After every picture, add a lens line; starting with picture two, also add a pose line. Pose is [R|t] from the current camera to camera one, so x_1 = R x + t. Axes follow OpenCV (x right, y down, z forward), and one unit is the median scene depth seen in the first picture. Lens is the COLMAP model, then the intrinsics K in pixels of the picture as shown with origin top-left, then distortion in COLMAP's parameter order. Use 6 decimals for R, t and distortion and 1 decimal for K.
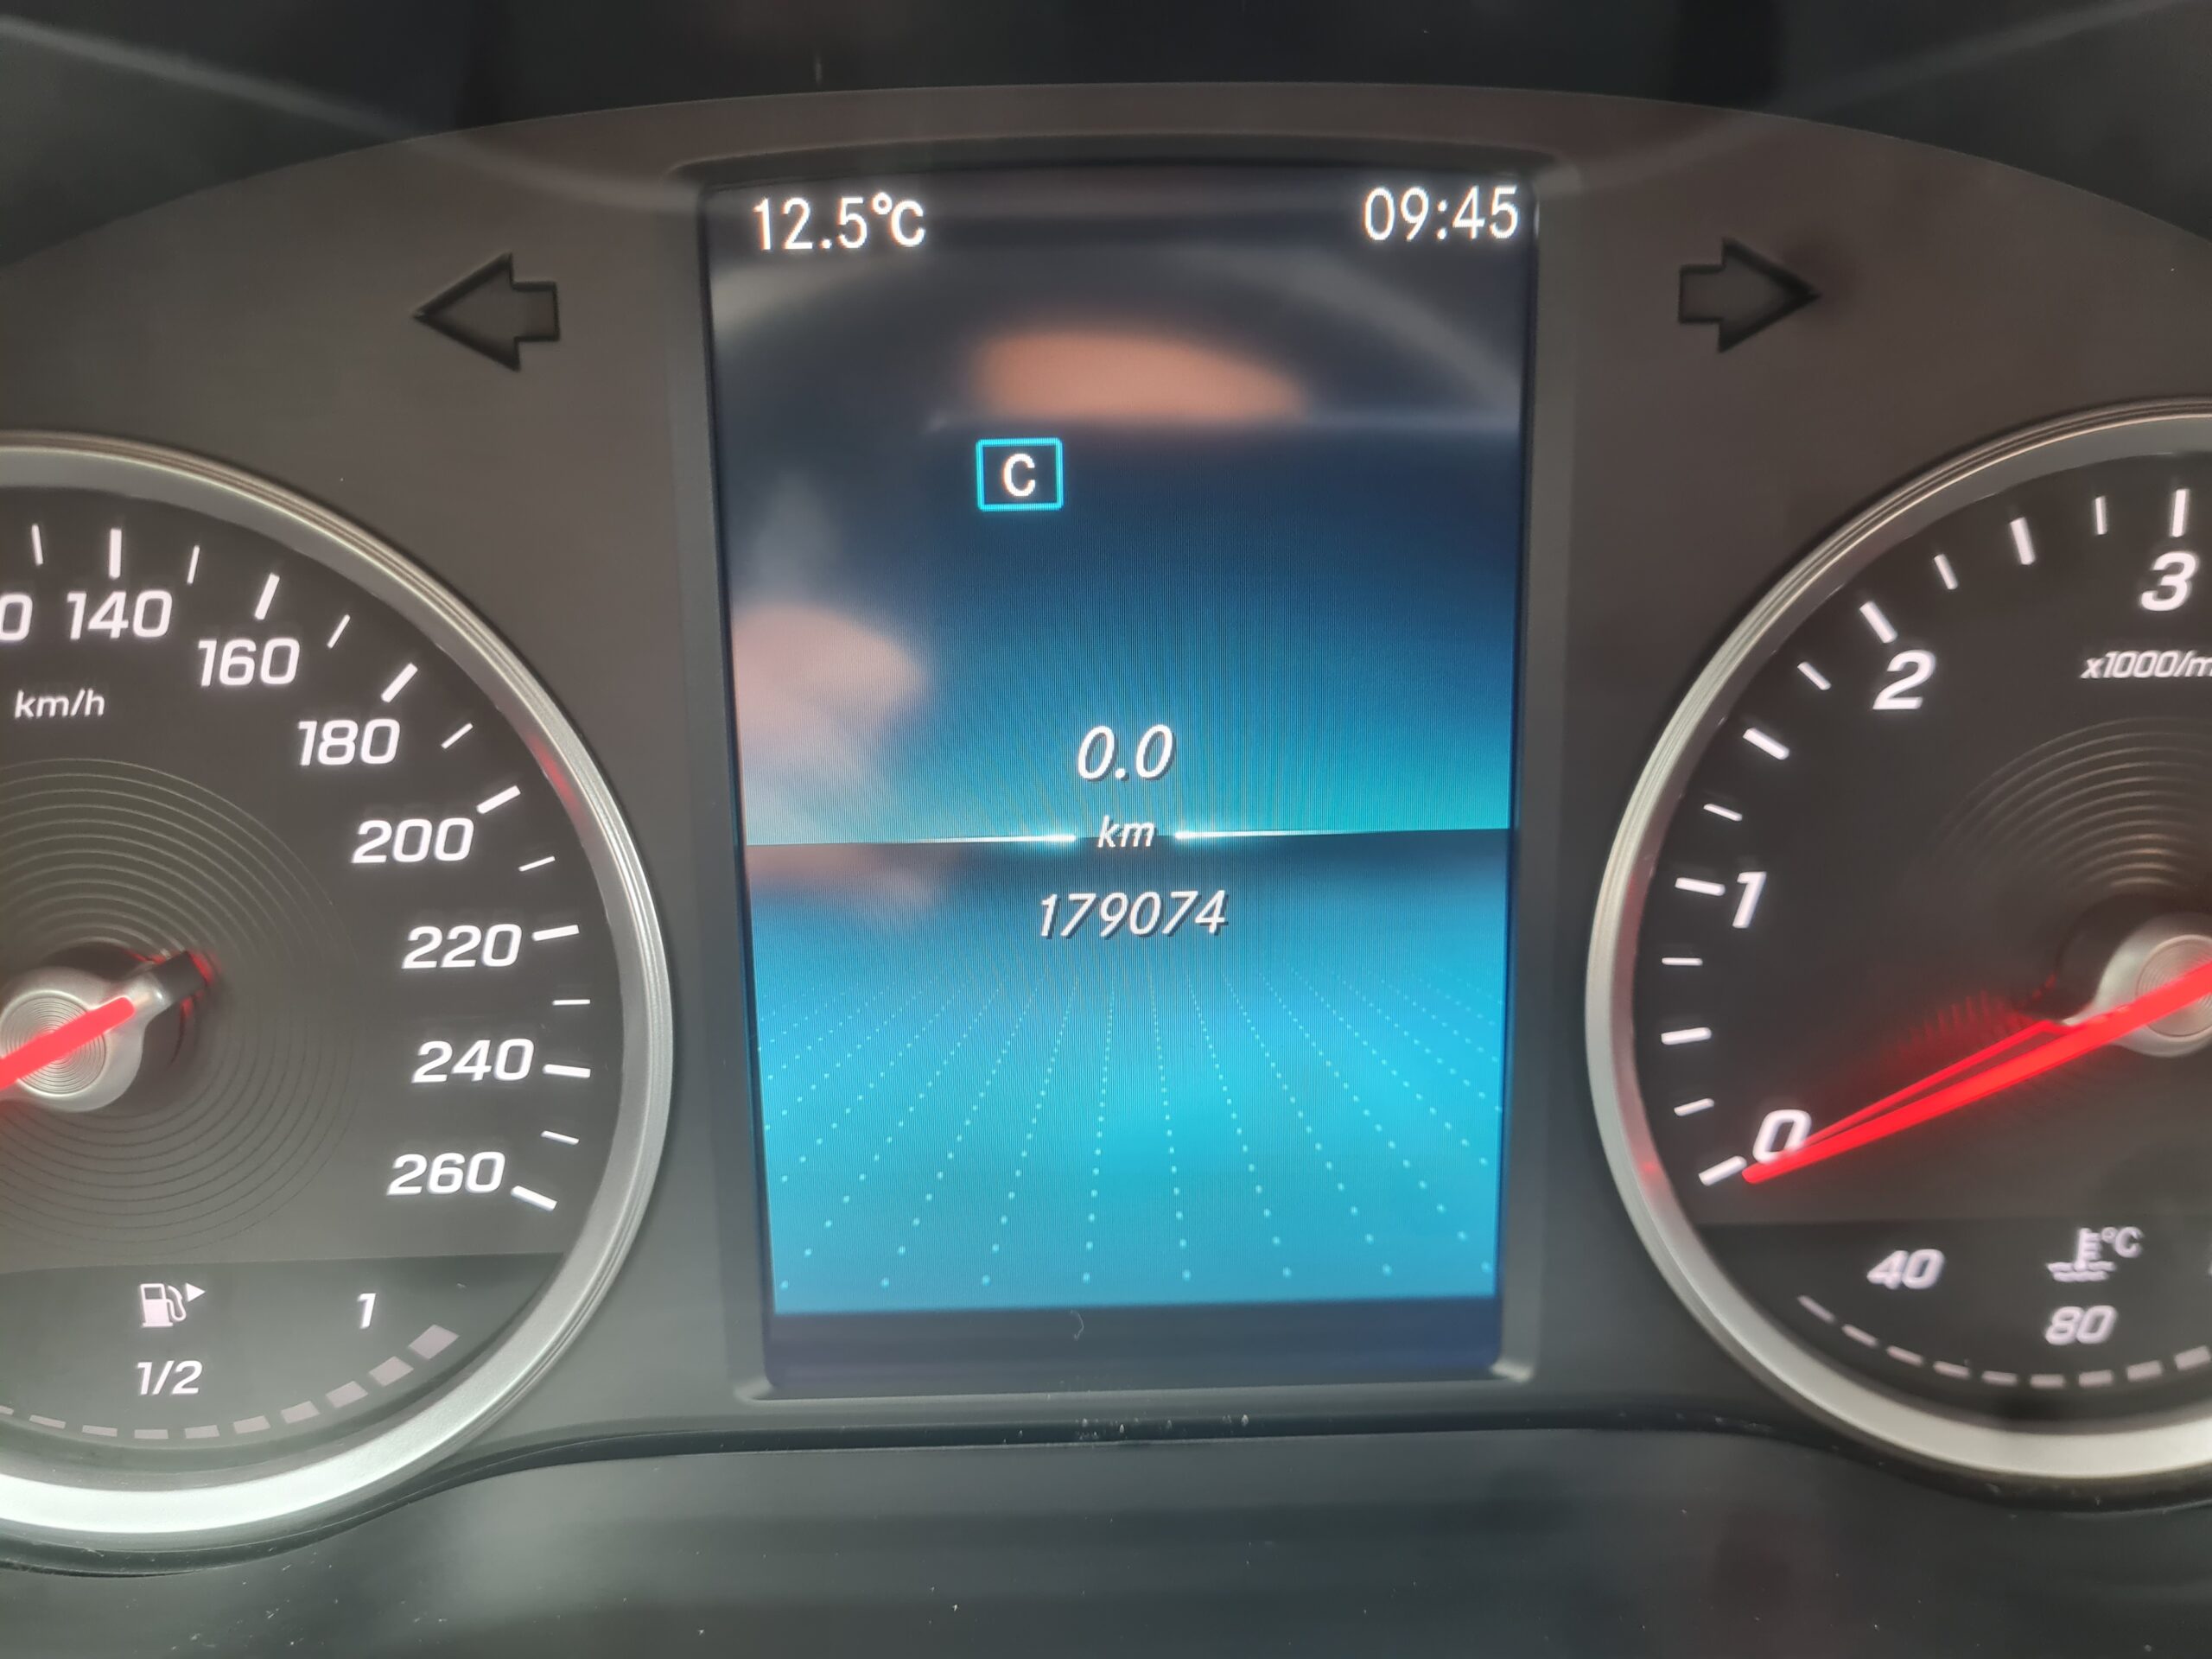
lens RADIAL K [[1626.6, 0, 1106.0], [0, 1626.6, 829.5], [0, 0, 1]] dist [0.011602, -0.006683]
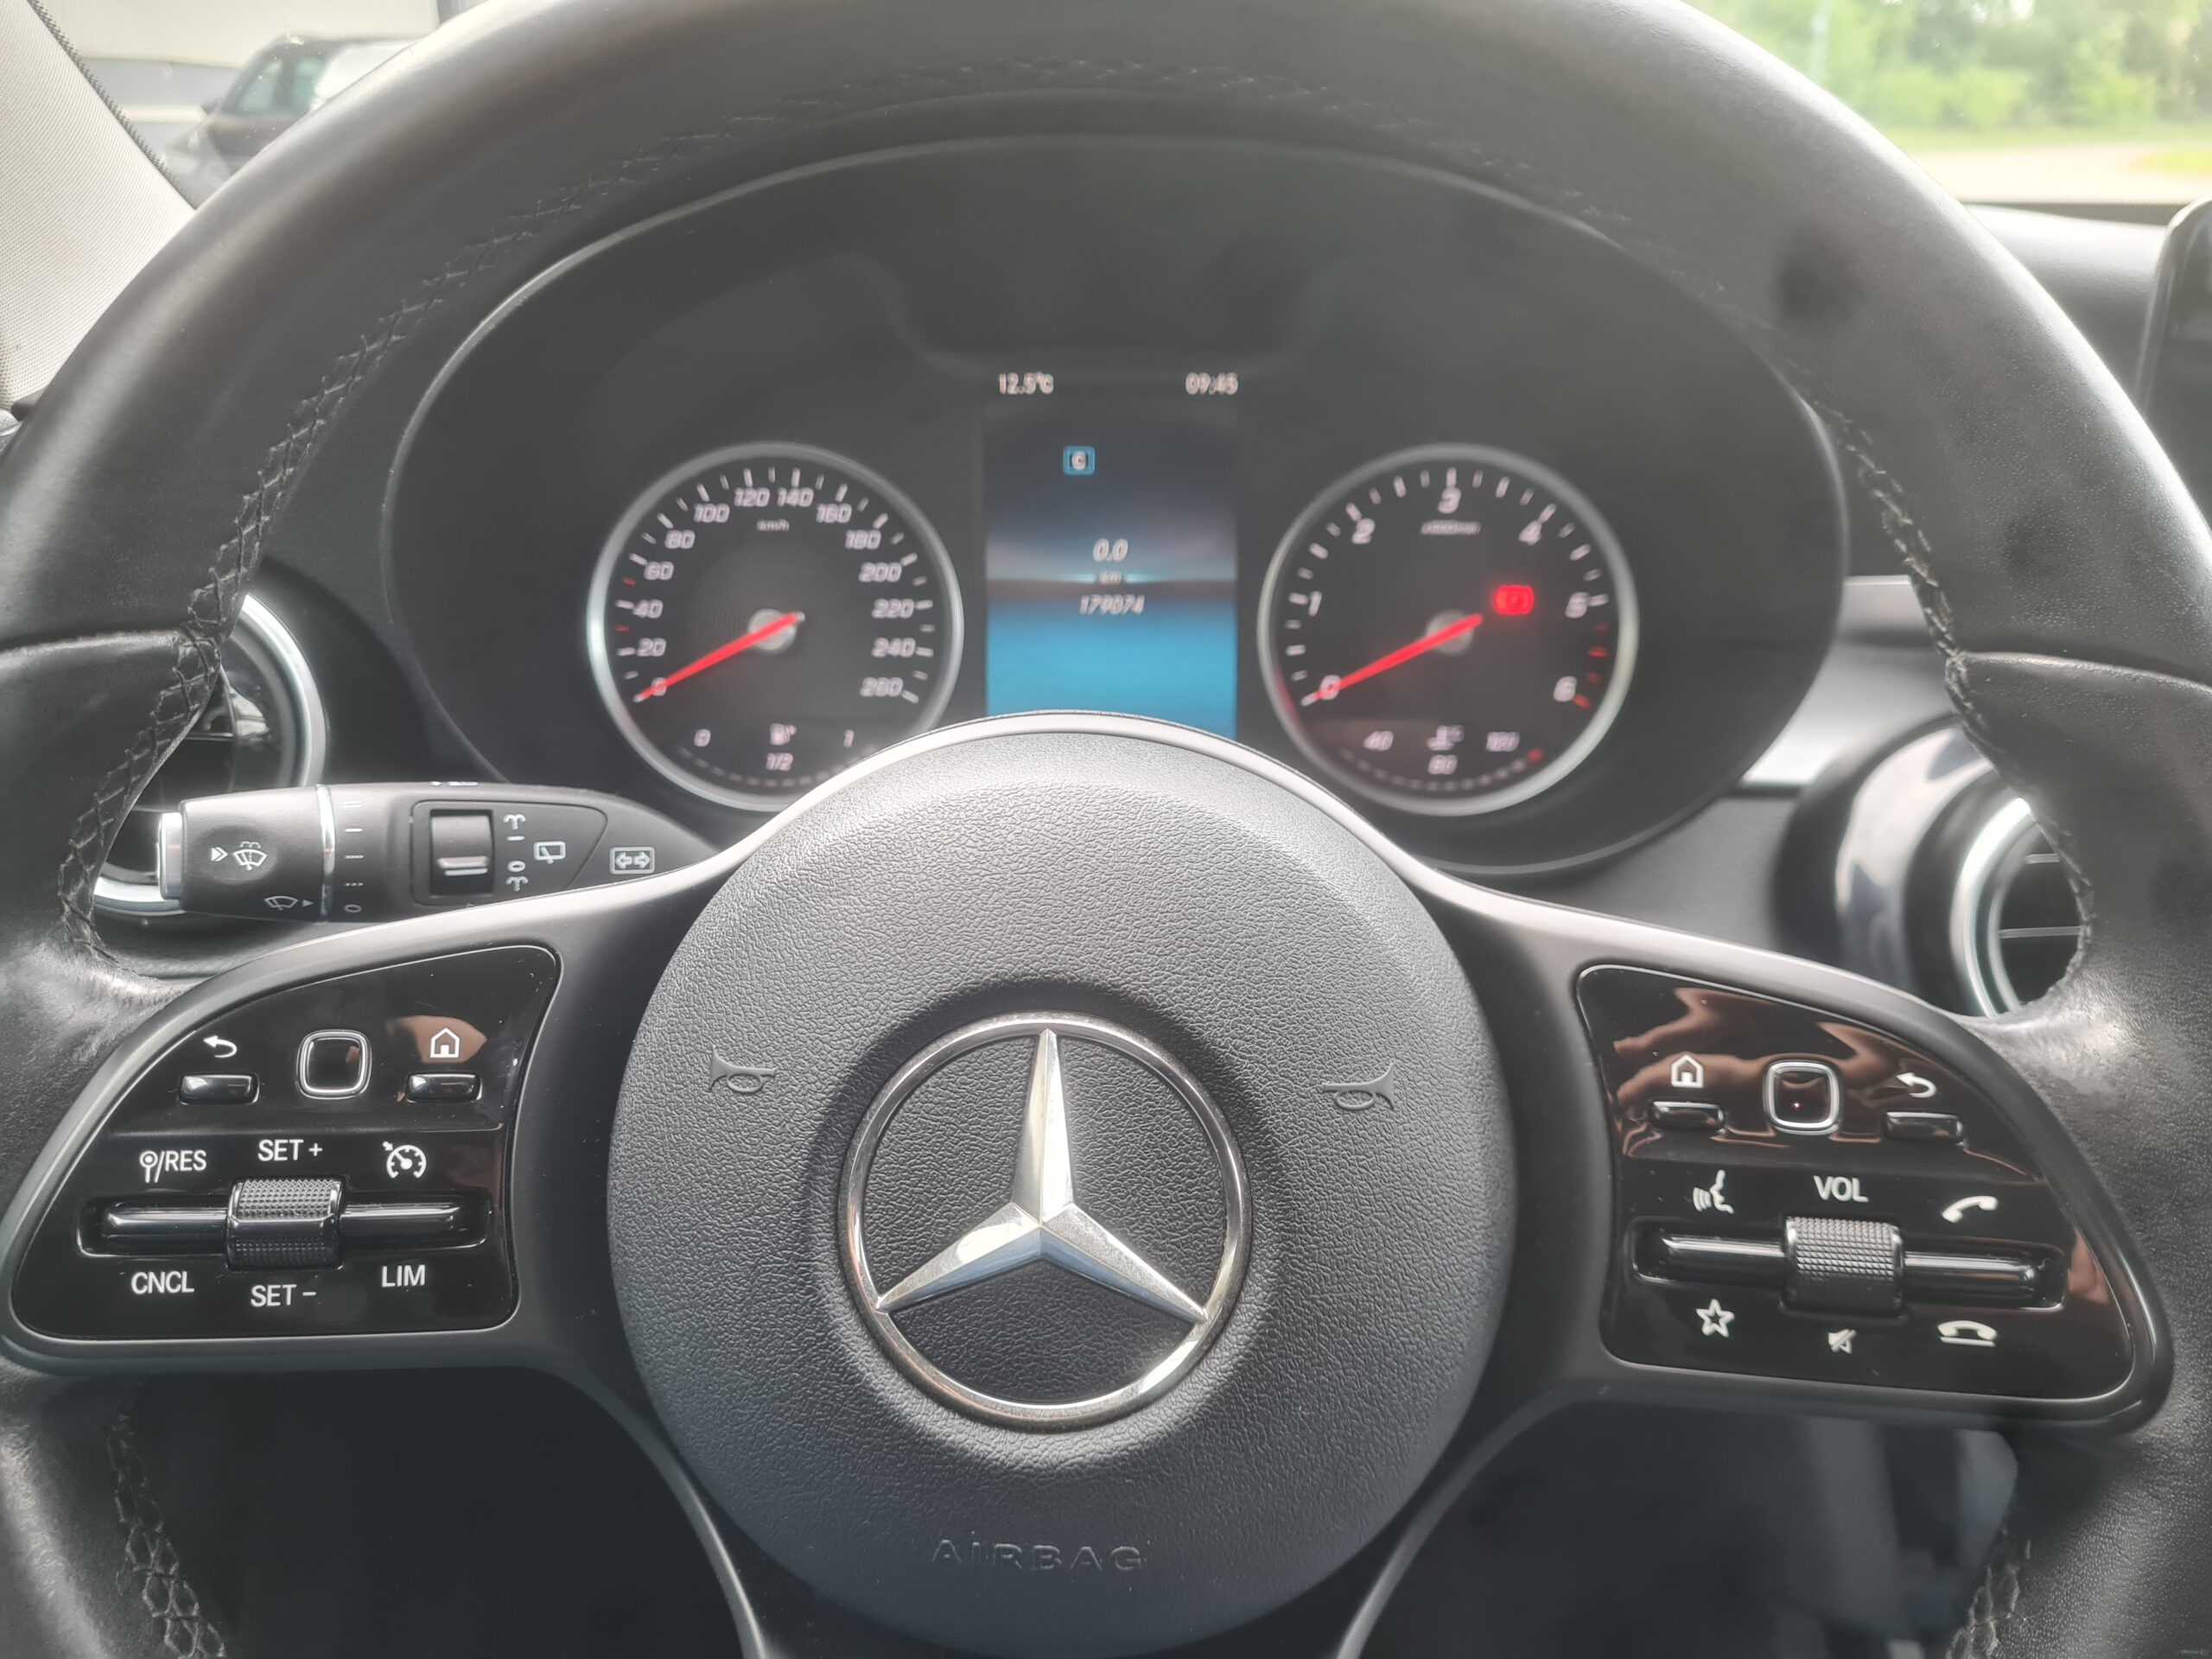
lens RADIAL K [[1626.6, 0, 1106.0], [0, 1626.6, 829.5], [0, 0, 1]] dist [0.011602, -0.006683]
pose [[0.998862, 0.029201, -0.037712, 0.137695], [-0.027107, 0.998124, 0.054898, 0.317098], [0.039244, -0.053813, 0.997780, -2.131543]]
